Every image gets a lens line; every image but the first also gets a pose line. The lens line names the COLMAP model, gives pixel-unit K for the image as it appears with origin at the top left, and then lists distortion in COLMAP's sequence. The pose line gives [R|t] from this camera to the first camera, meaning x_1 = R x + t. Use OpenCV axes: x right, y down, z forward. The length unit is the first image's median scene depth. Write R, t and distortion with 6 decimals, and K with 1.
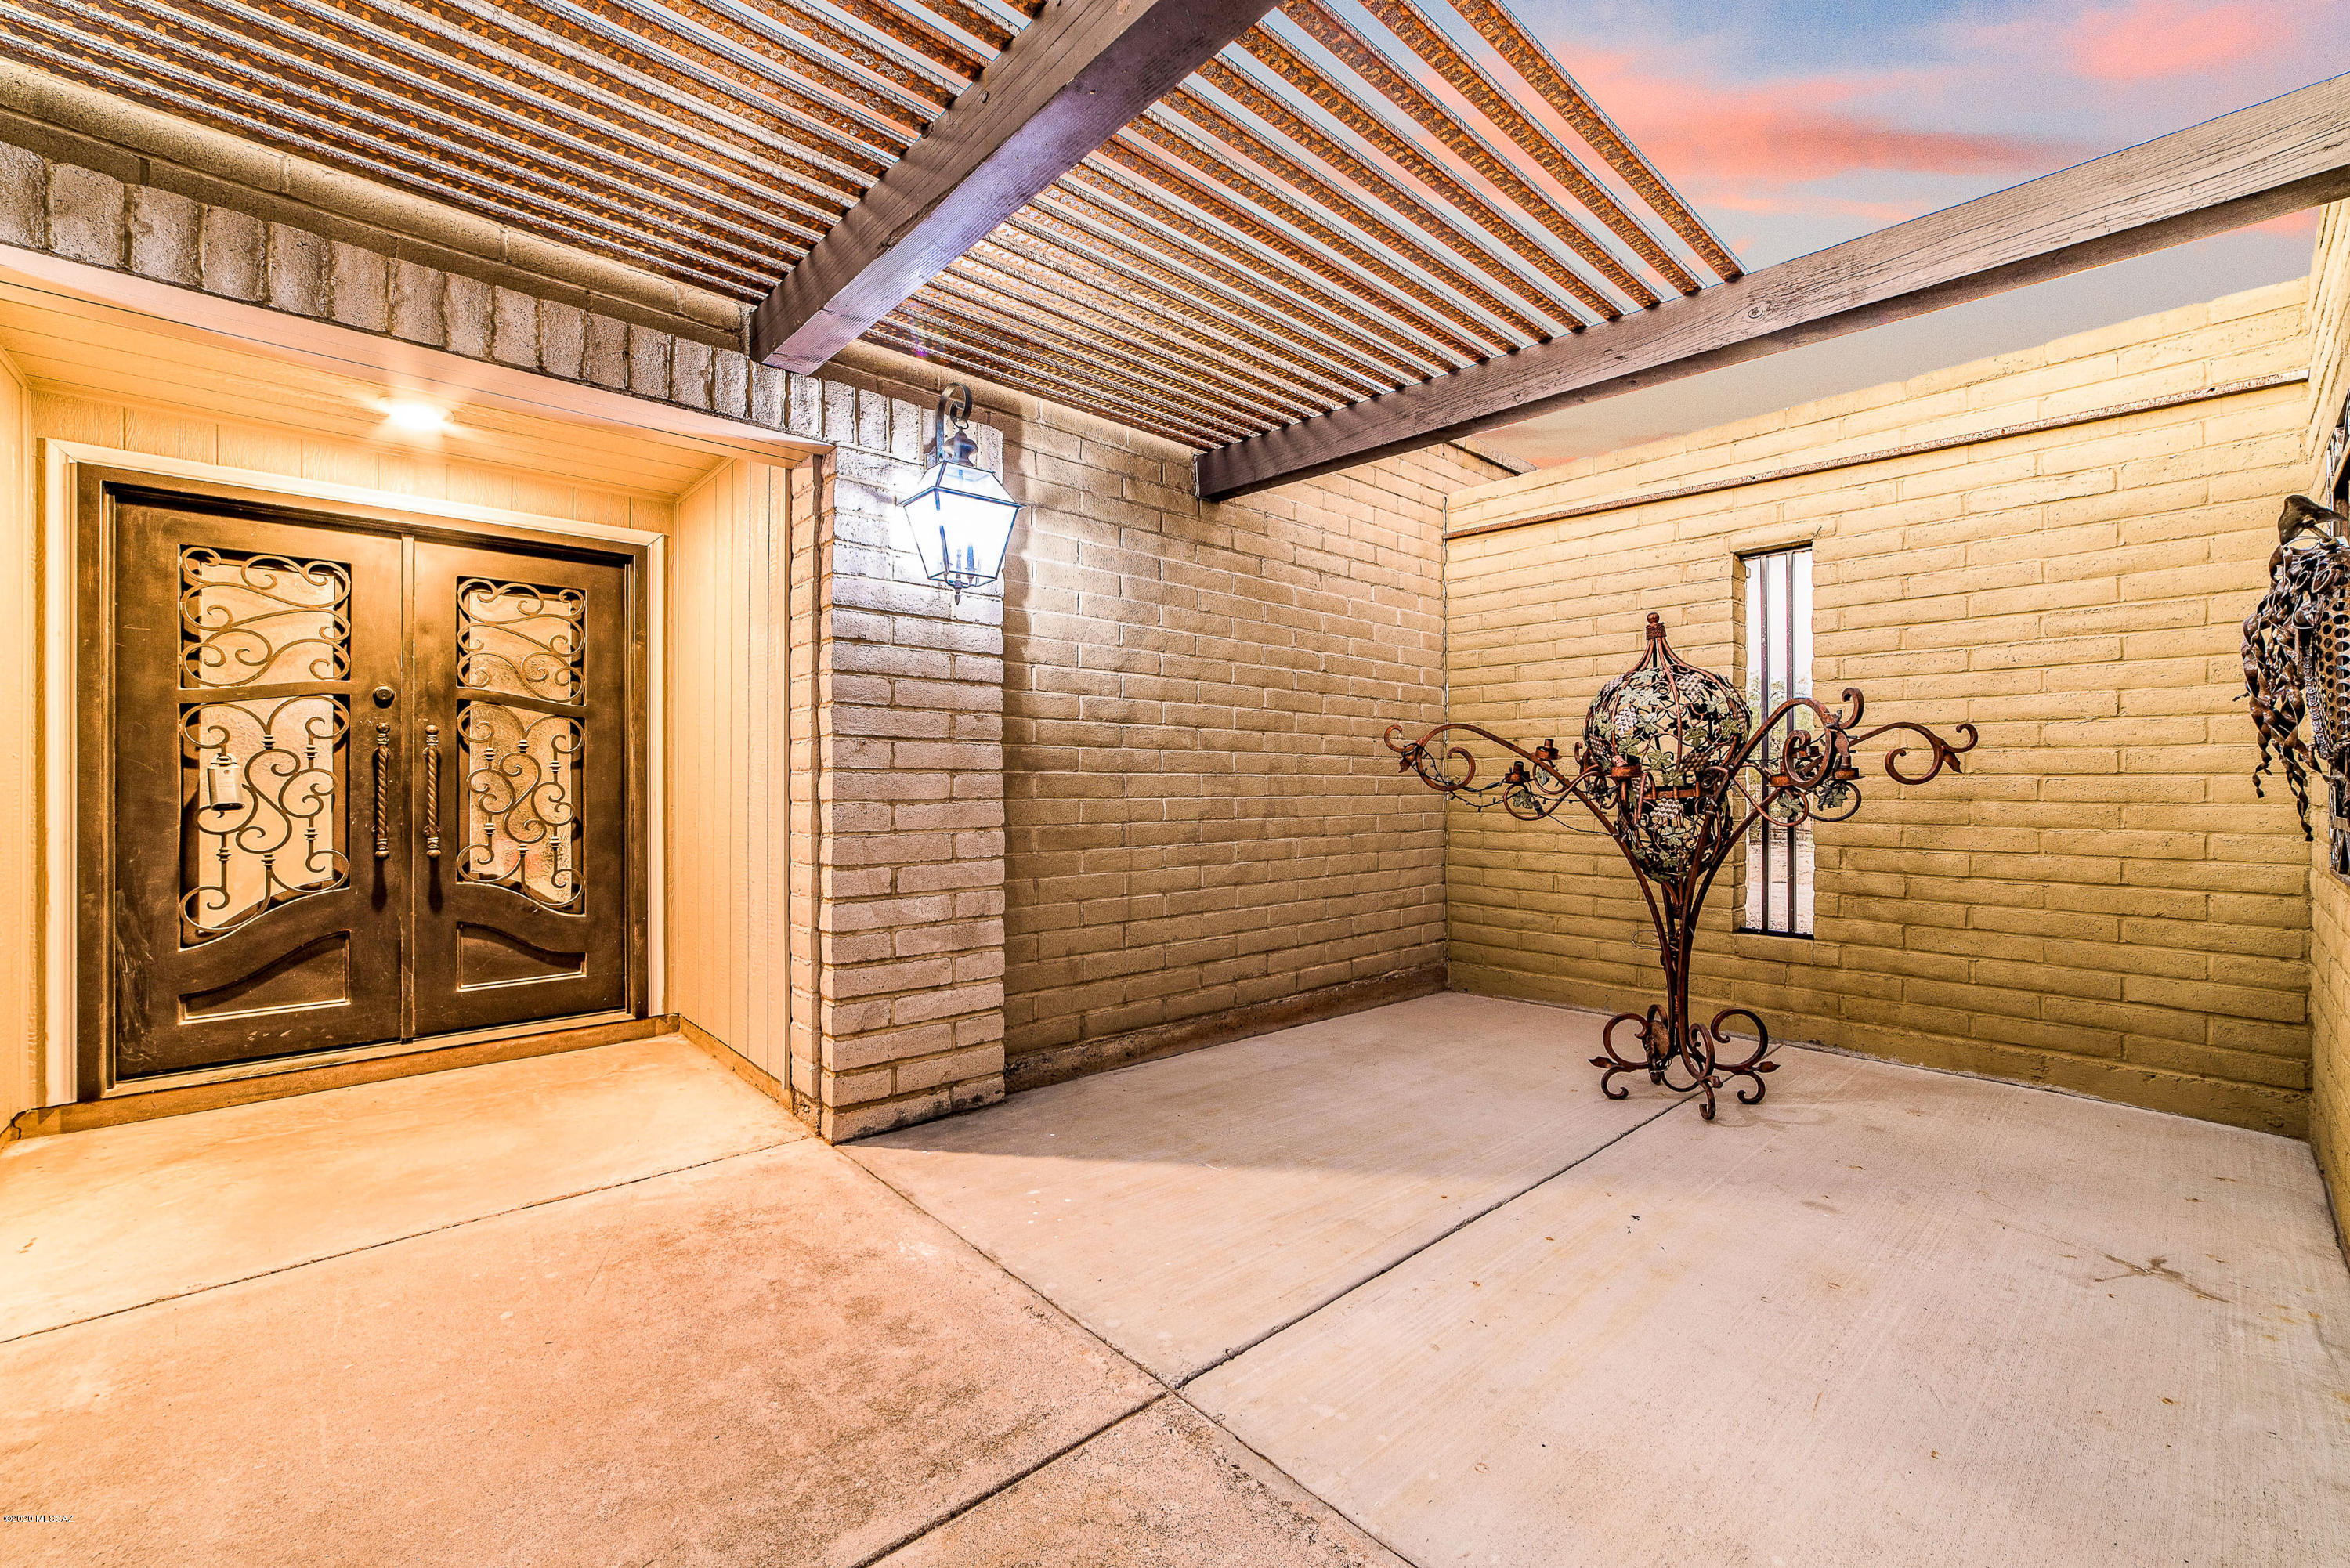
lens RADIAL K [[944.1, 0, 1247.7], [0, 944.1, 777.2], [0, 0, 1]] dist [-0.019984, 0.008923]
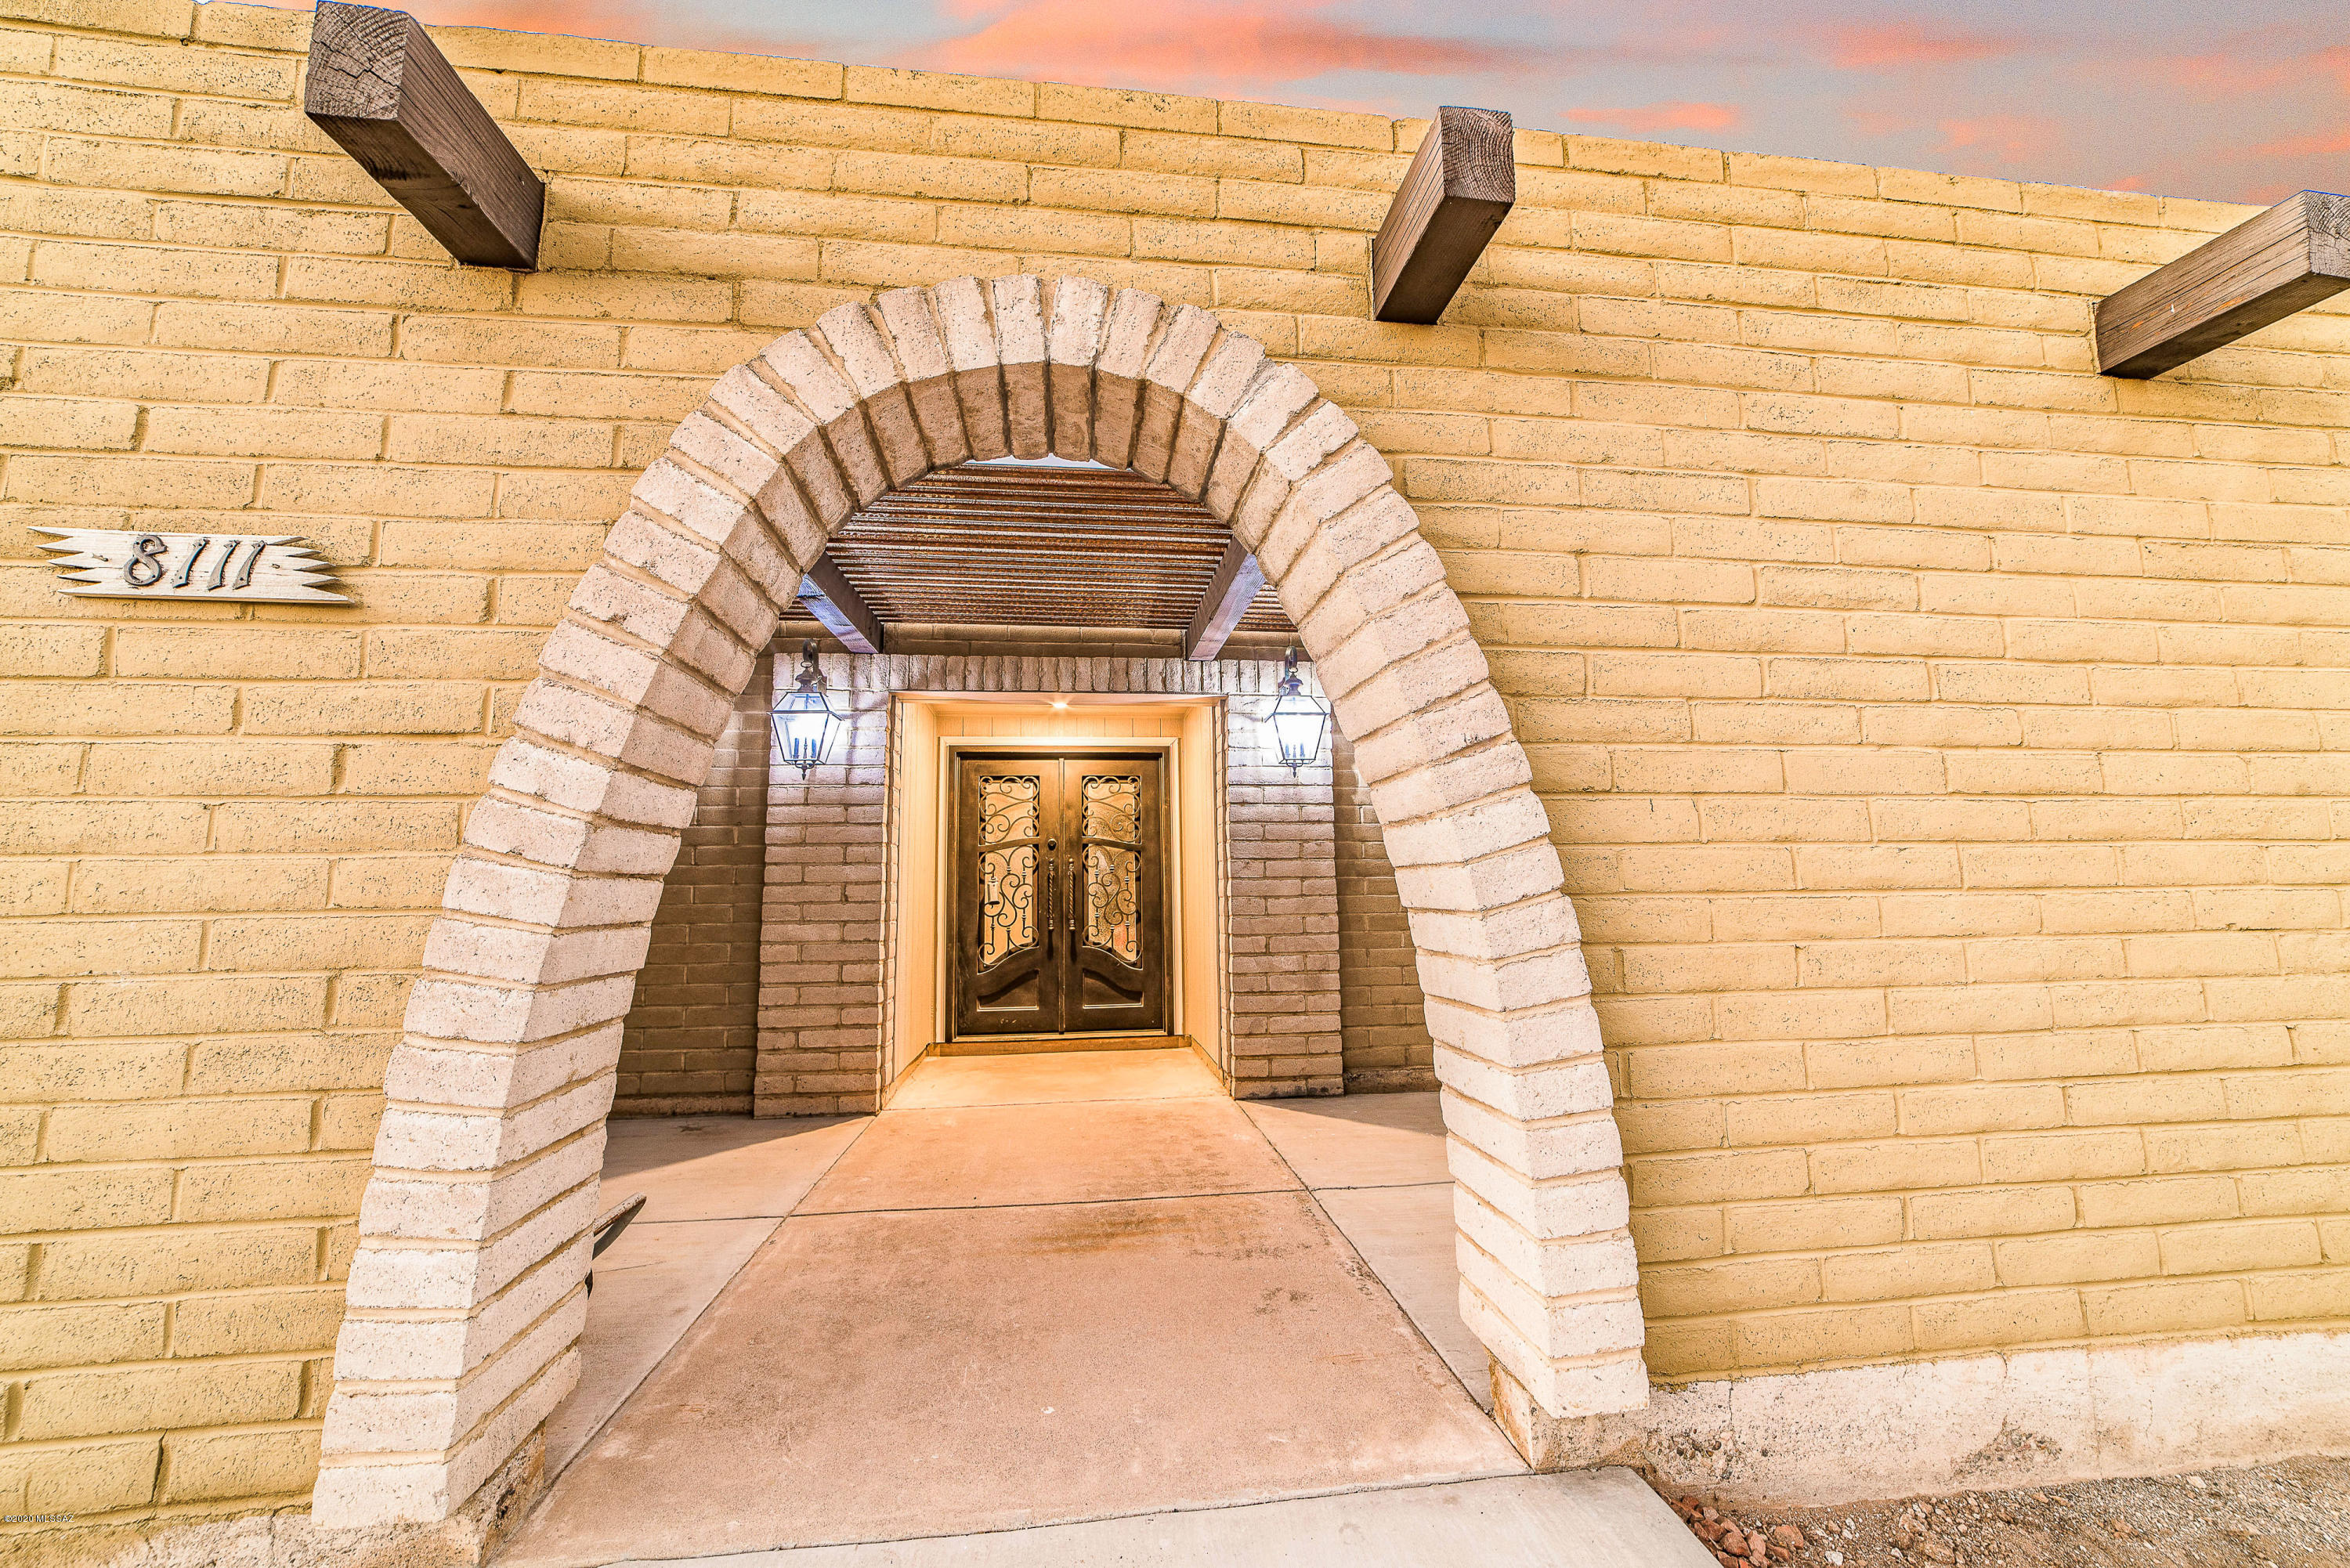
lens RADIAL K [[913.3, 0, 1178.0], [0, 913.3, 786.0], [0, 0, 1]] dist [-0.017625, 0.009094]
pose [[0.799320, -0.080519, -0.595487, 0.441967], [0.016498, 0.993549, -0.112197, 0.008713], [0.600679, 0.079857, 0.795492, -0.369286]]
